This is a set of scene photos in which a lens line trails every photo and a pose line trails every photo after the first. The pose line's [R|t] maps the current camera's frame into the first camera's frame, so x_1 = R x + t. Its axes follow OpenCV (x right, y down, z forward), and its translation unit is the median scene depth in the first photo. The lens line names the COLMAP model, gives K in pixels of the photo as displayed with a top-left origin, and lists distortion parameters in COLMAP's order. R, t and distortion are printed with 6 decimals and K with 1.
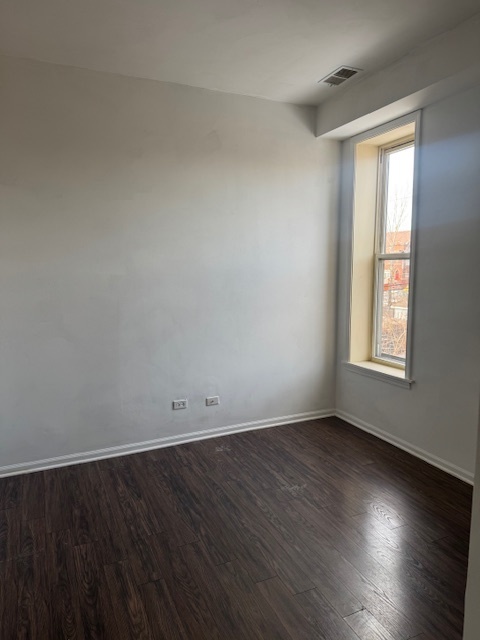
lens RADIAL K [[454.1, 0, 241.5], [0, 454.1, 321.3], [0, 0, 1]] dist [0.052044, -0.044259]
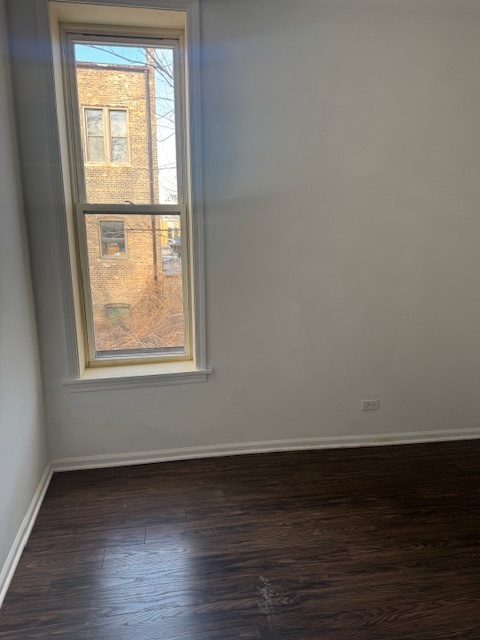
lens RADIAL K [[454.1, 0, 241.2], [0, 454.1, 318.1], [0, 0, 1]] dist [0.052044, -0.044259]
pose [[0.246622, -0.197037, 0.948870, -0.331737], [0.119256, 0.977842, 0.172057, -0.083652], [-0.961746, 0.070725, 0.264655, 0.709734]]
